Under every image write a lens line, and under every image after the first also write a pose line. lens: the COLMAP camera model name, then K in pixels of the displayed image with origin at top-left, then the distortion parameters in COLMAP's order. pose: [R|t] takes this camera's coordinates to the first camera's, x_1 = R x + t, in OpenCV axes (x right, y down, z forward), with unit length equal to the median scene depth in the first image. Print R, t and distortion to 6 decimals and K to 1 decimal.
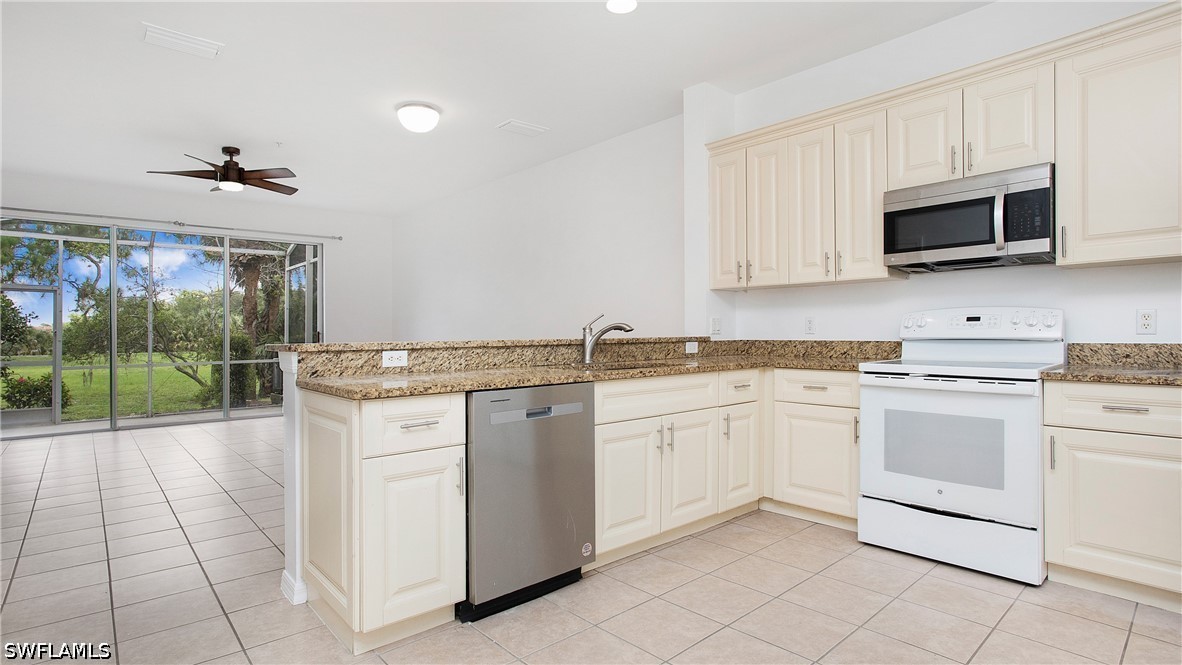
lens RADIAL K [[579.9, 0, 616.4], [0, 579.9, 331.4], [0, 0, 1]] dist [-0.033904, -0.001039]
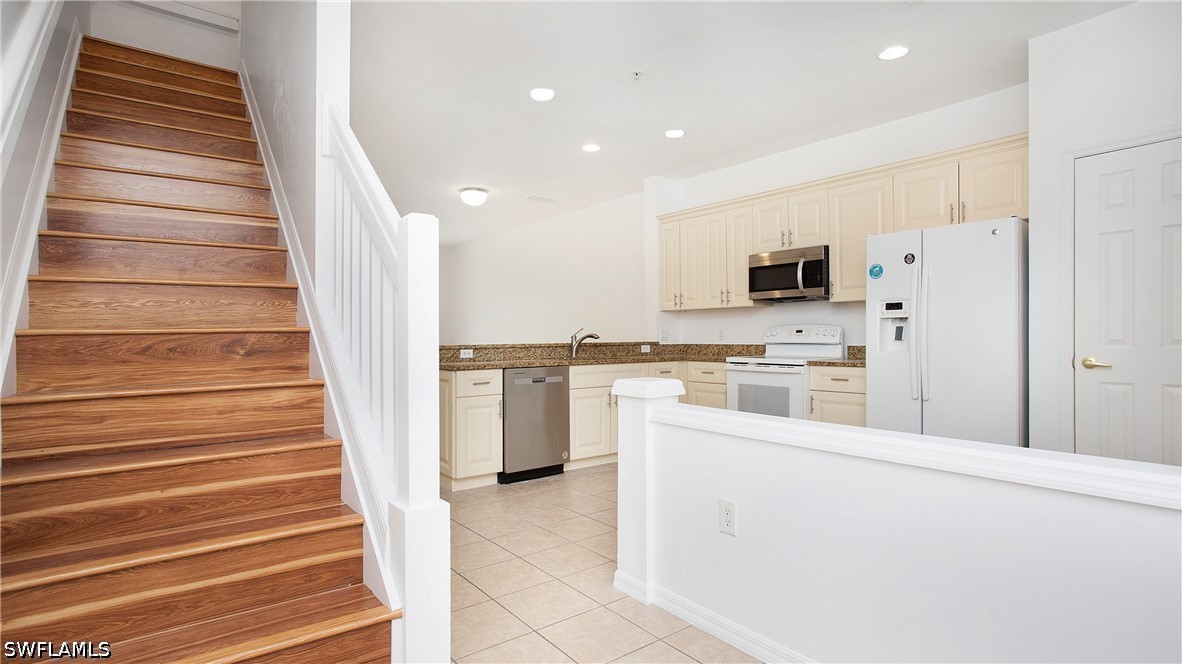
lens RADIAL K [[625.9, 0, 591.0], [0, 625.9, 332.0], [0, 0, 1]] dist [0.022079, 0.001426]
pose [[0.992416, -0.002042, -0.122912, 0.225182], [0.001332, 0.999982, -0.005855, -0.008681], [0.122921, 0.005647, 0.992400, -0.813401]]
